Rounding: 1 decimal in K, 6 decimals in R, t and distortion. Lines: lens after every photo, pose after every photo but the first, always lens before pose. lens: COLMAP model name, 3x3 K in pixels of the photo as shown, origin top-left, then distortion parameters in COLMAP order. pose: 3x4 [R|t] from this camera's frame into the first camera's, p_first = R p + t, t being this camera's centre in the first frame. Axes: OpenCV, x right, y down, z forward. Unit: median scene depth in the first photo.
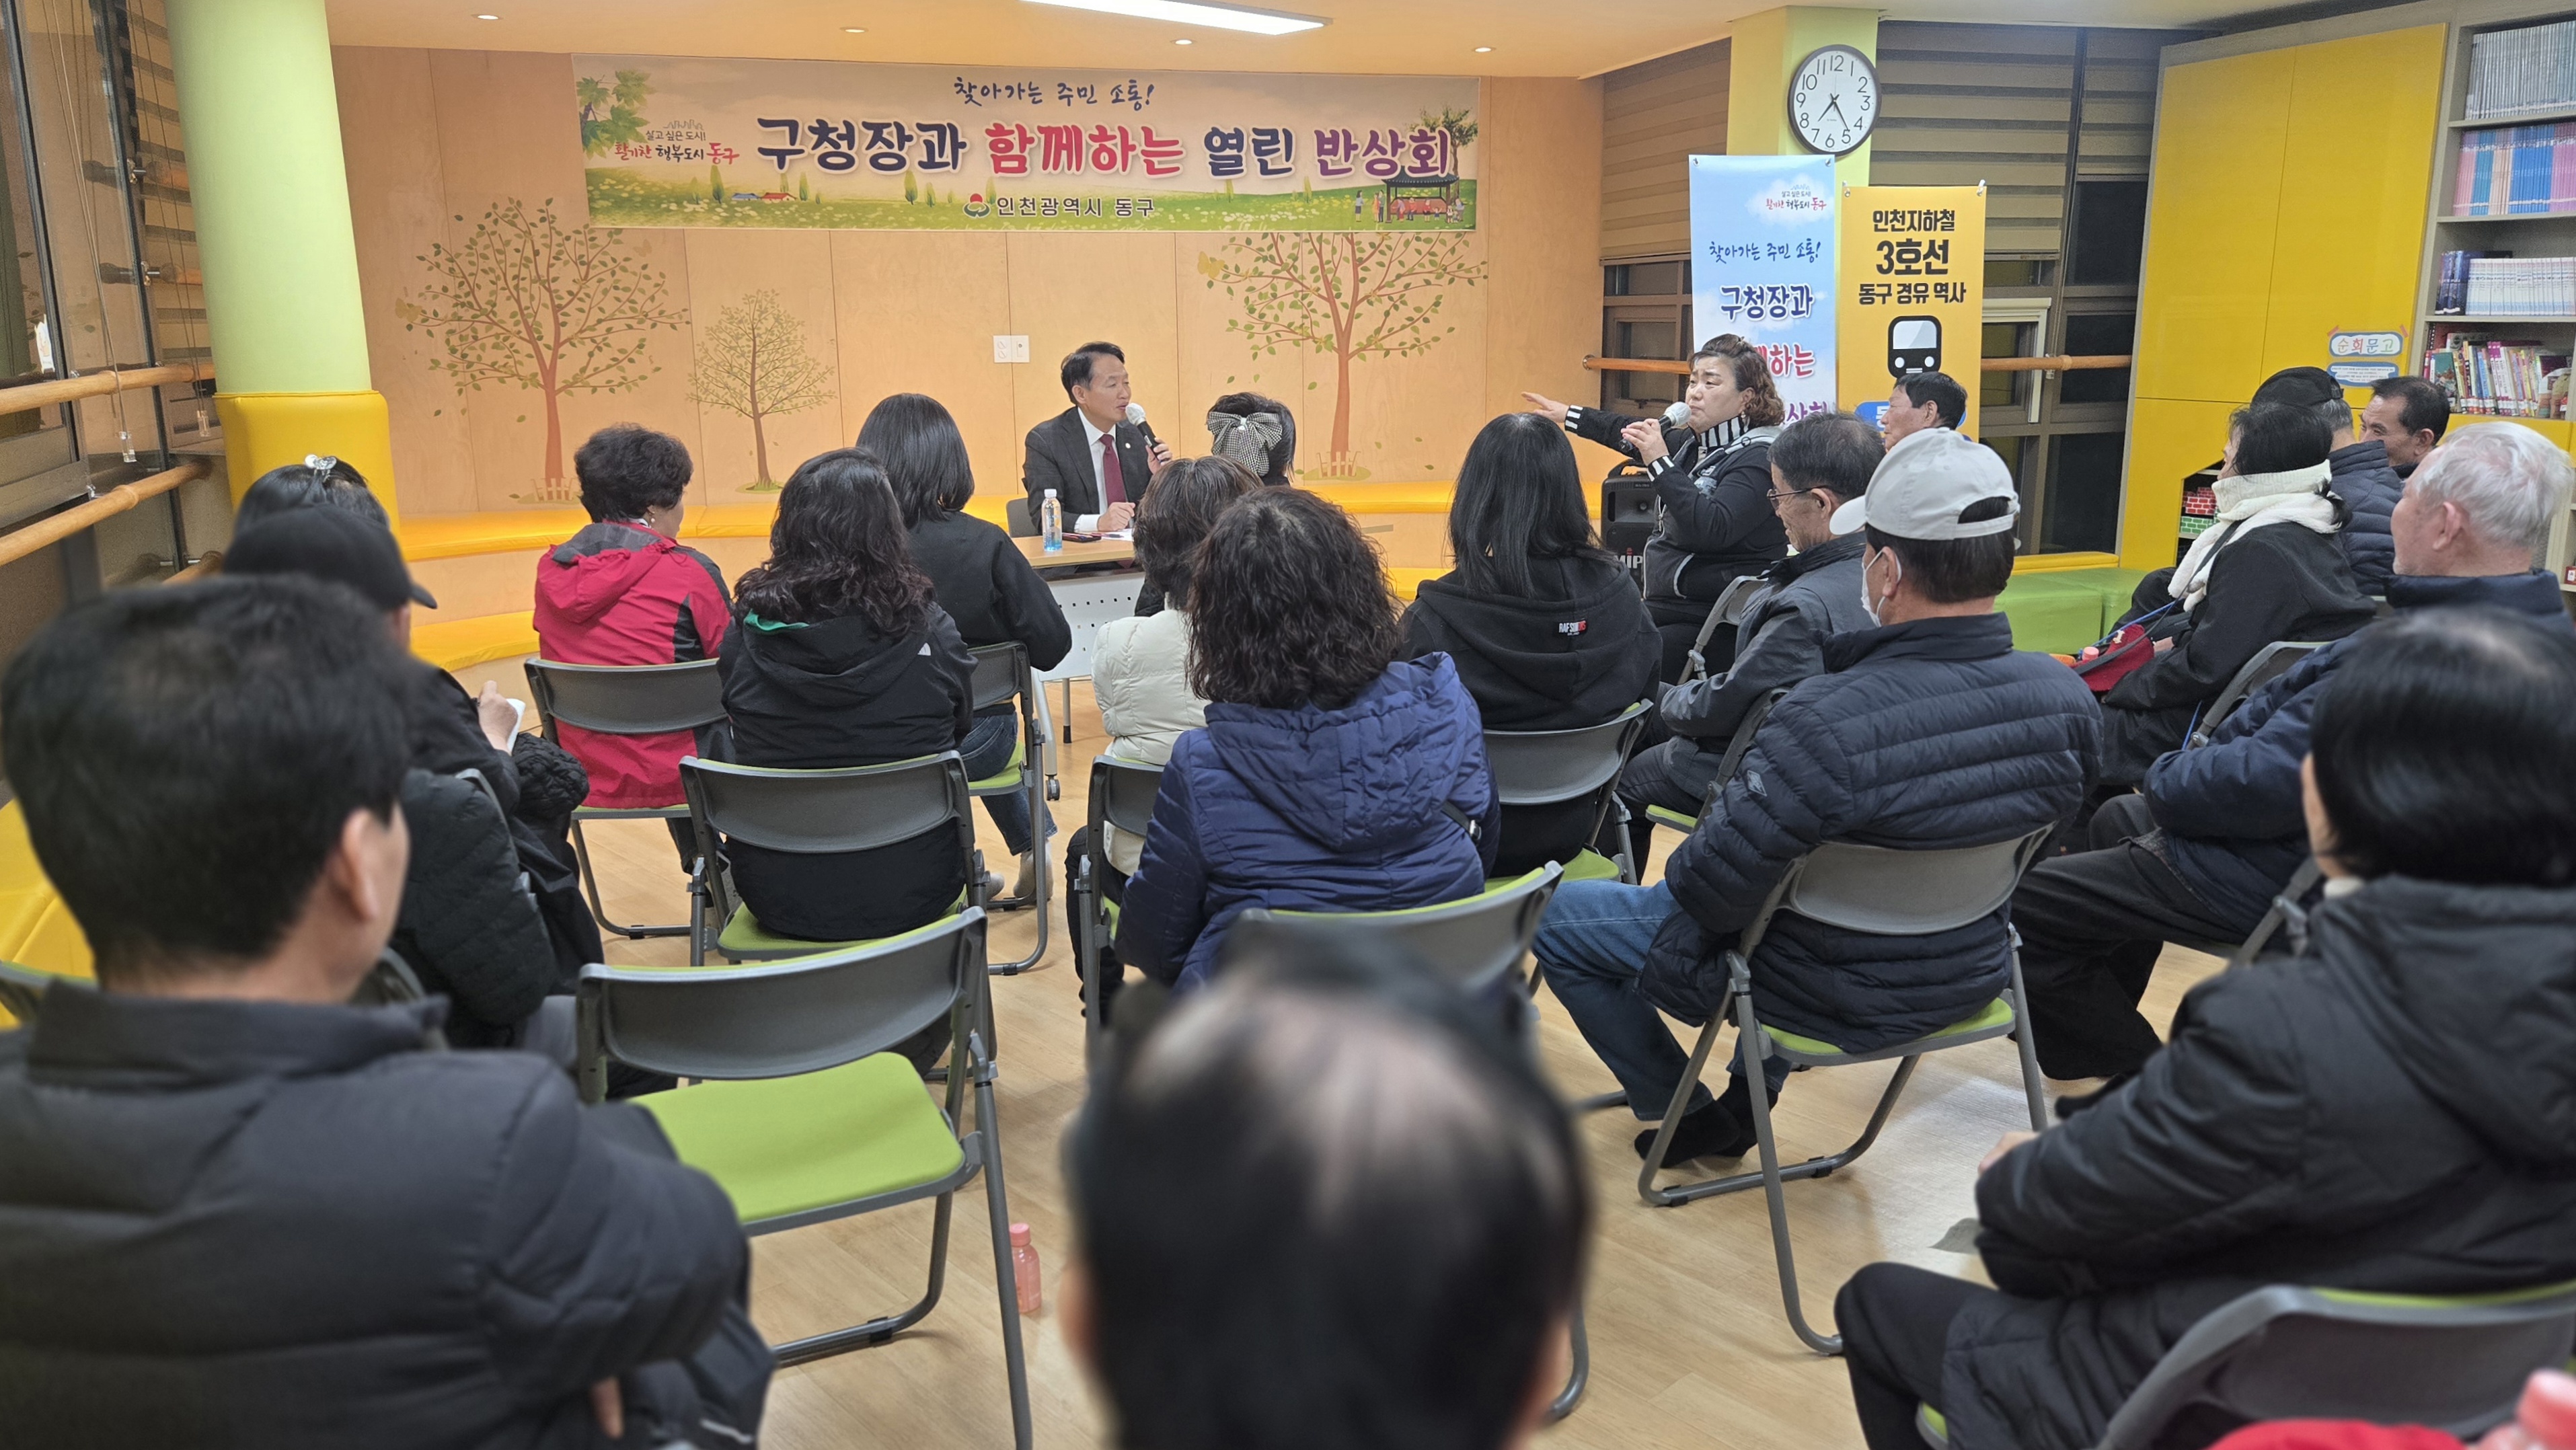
lens RADIAL K [[1745.2, 0, 1272.9], [0, 1745.2, 707.4], [0, 0, 1]] dist [0.048119, -0.022230]
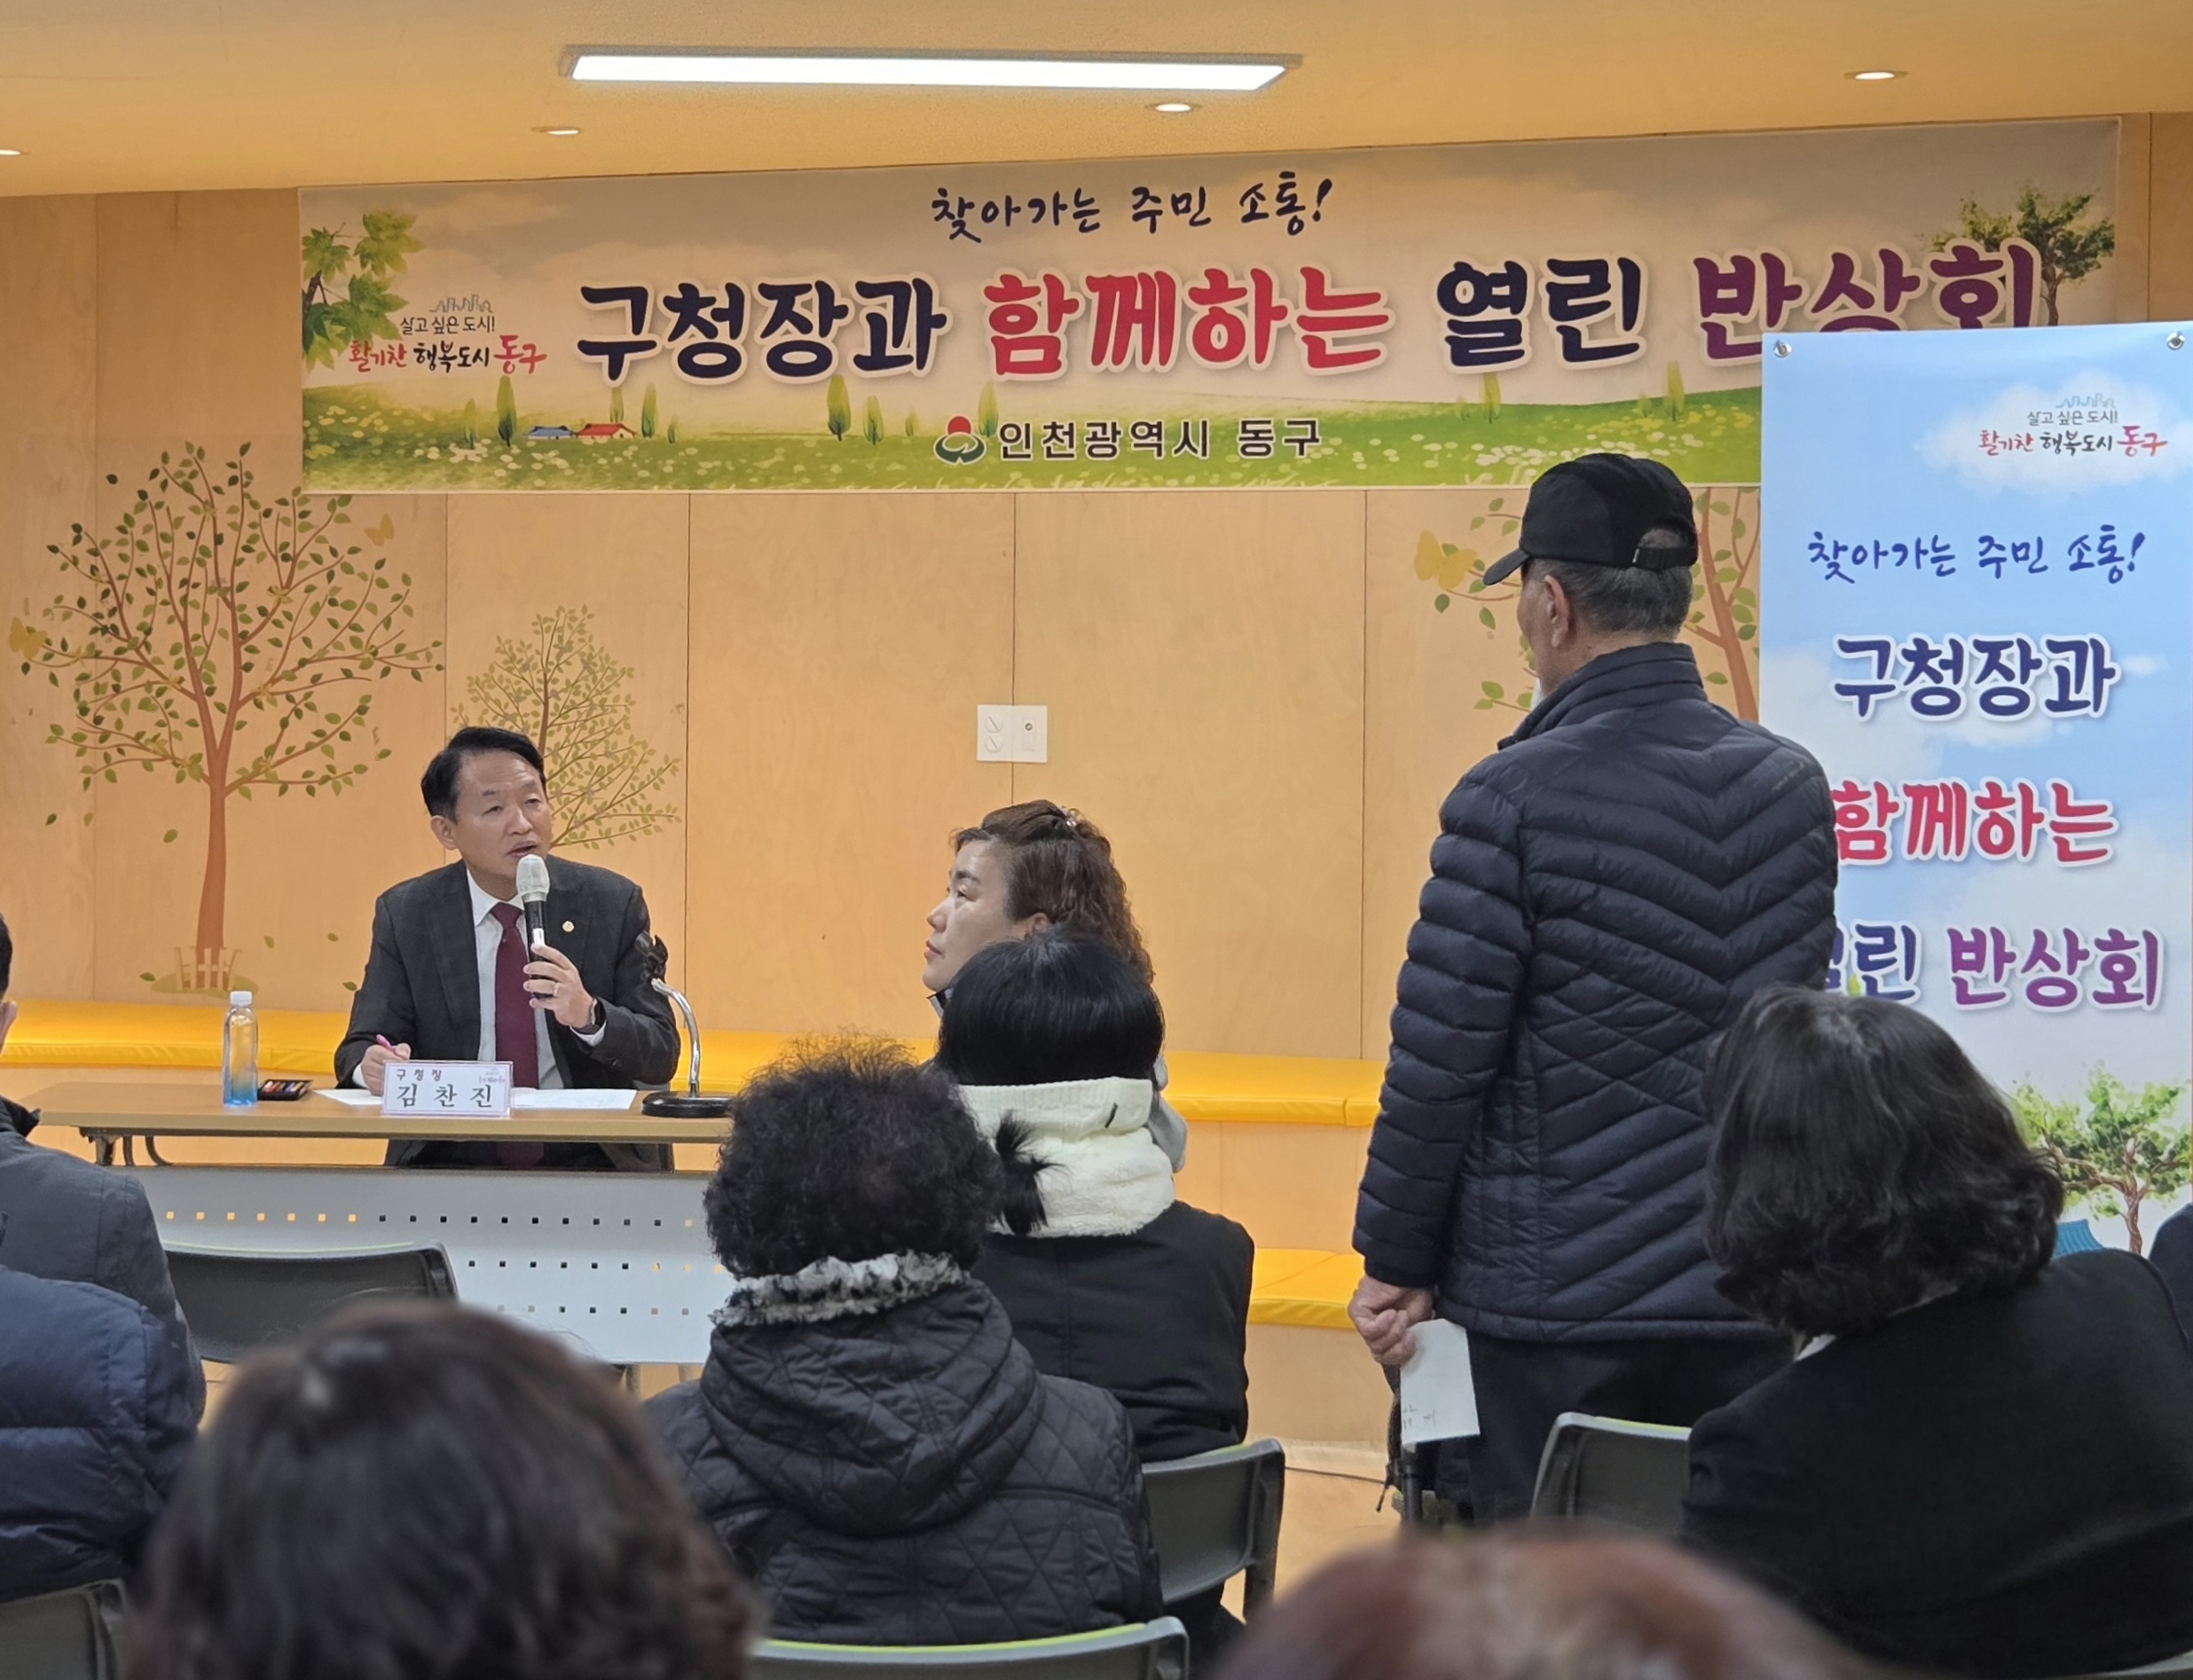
lens RADIAL K [[4508.9, 0, 827.4], [0, 4508.9, 882.5], [0, 0, 1]] dist [0.049437, 0.000000]
pose [[0.789172, 0.050646, -0.612081, 0.588372], [-0.149593, 0.982431, -0.111585, -0.024711], [0.595676, 0.179623, 0.782883, 0.033850]]
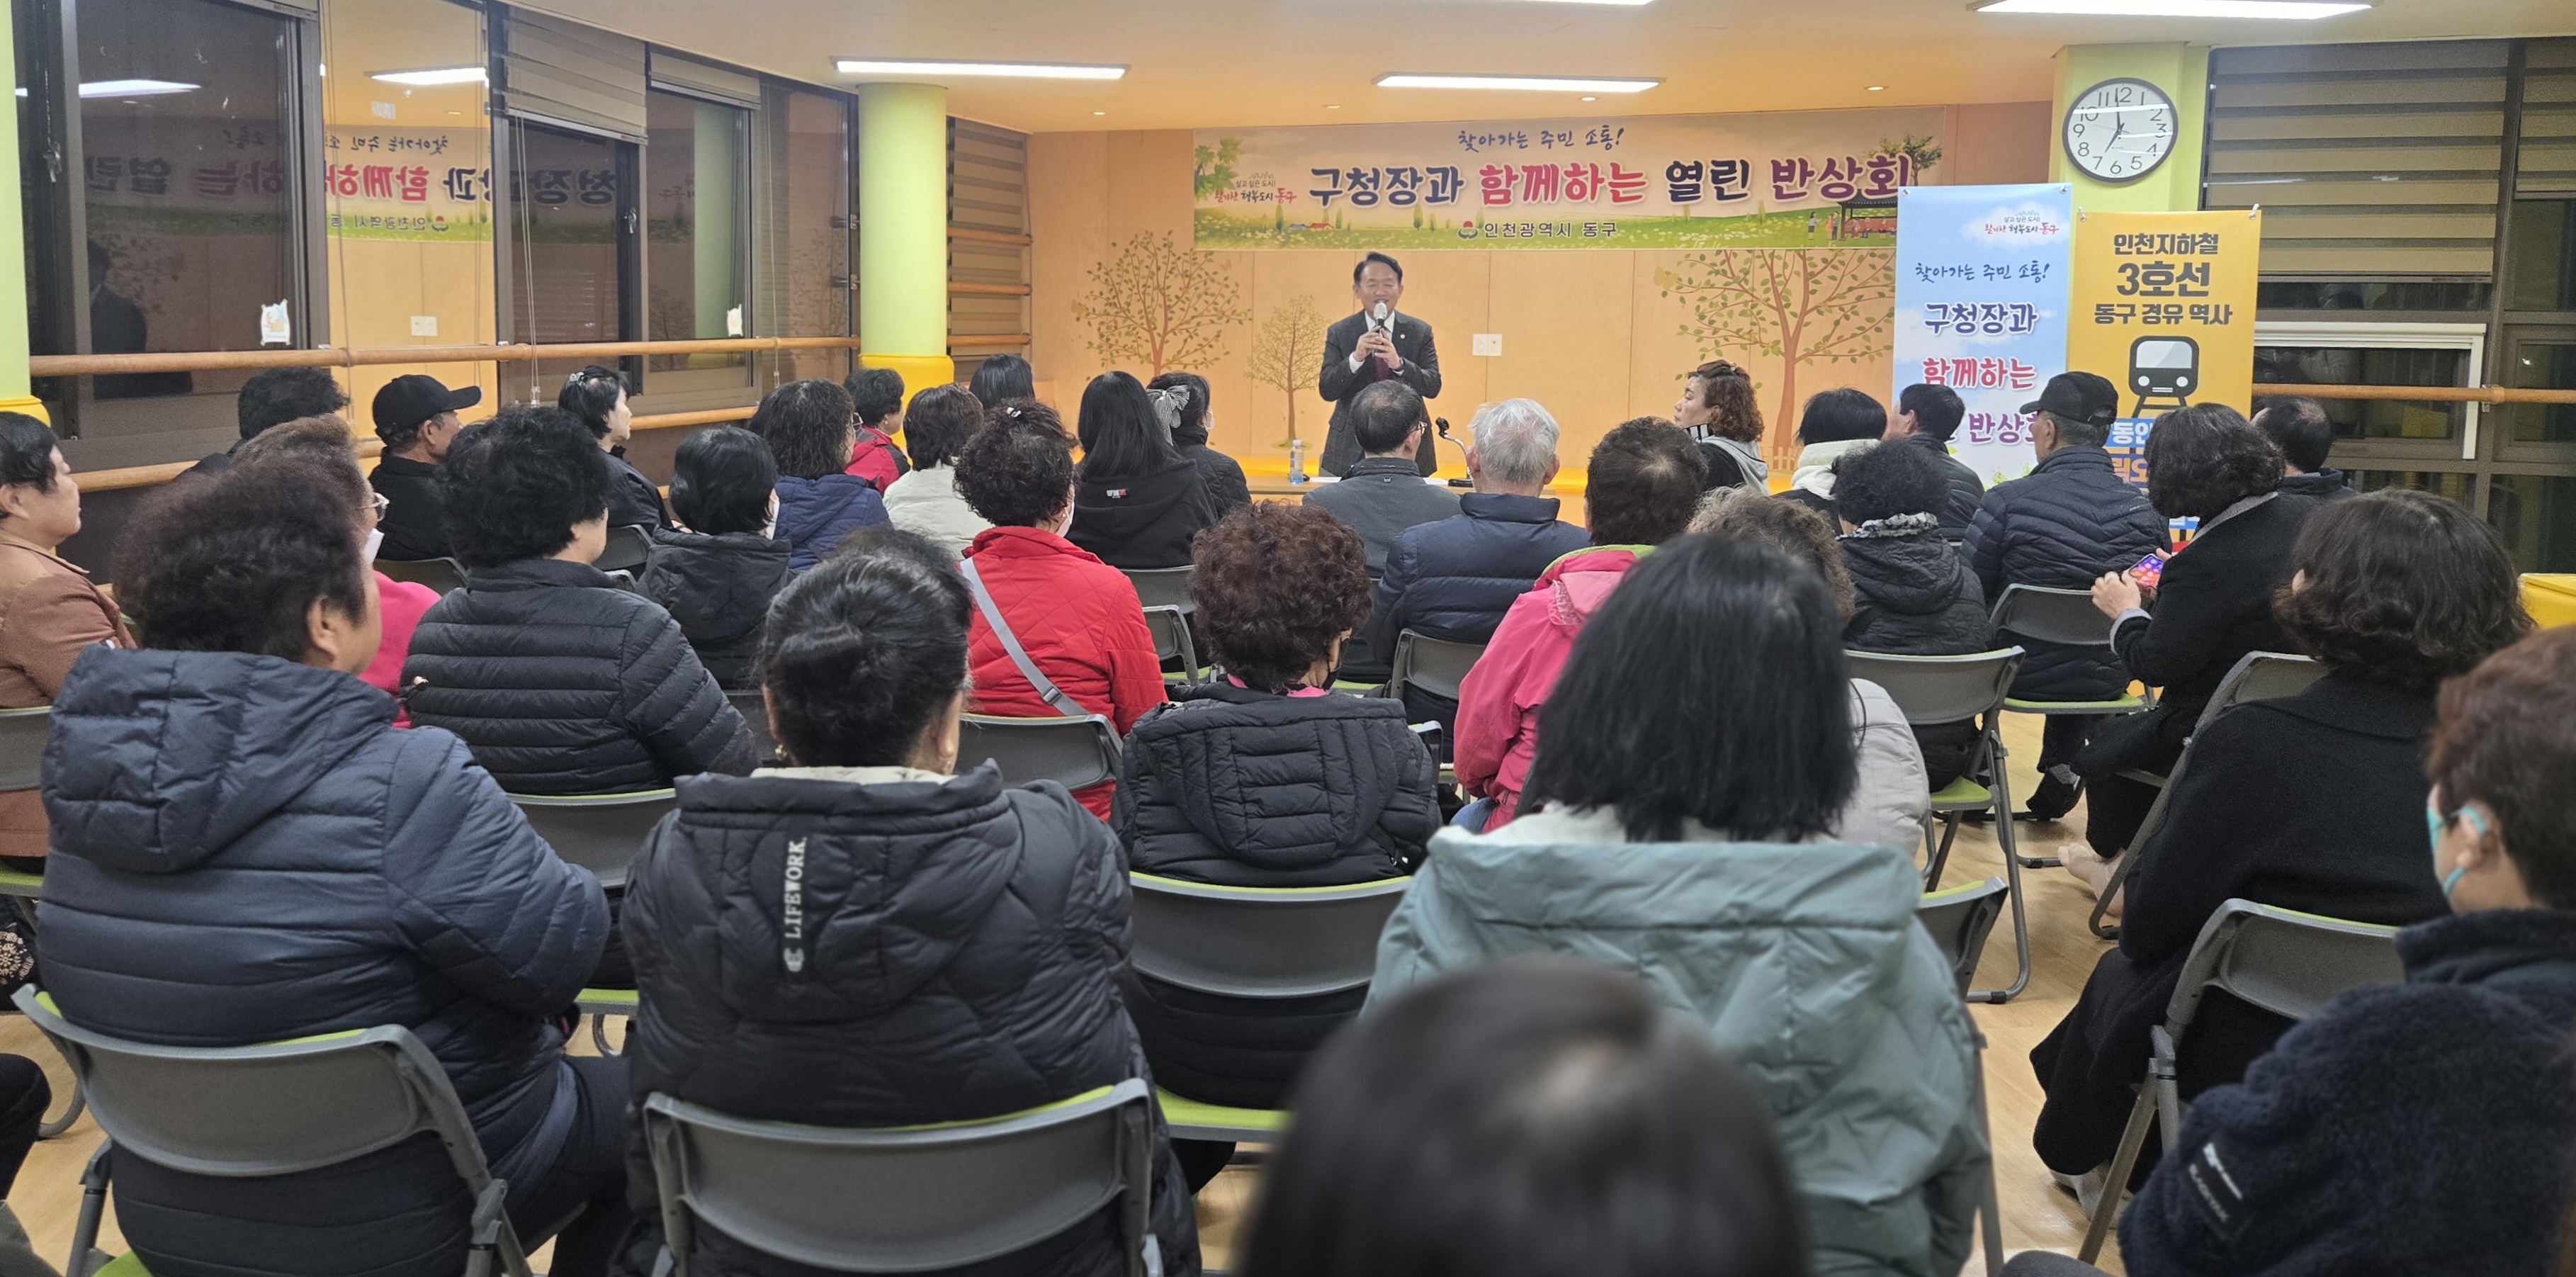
lens RADIAL K [[1815.4, 0, 1198.2], [0, 1815.4, 510.9], [0, 0, 1]] dist [0.028889, -0.024288]
pose [[0.811419, 0.082044, -0.578677, 0.449805], [-0.147355, 0.986832, -0.066708, 0.022369], [0.565584, 0.139399, 0.812824, -0.121979]]
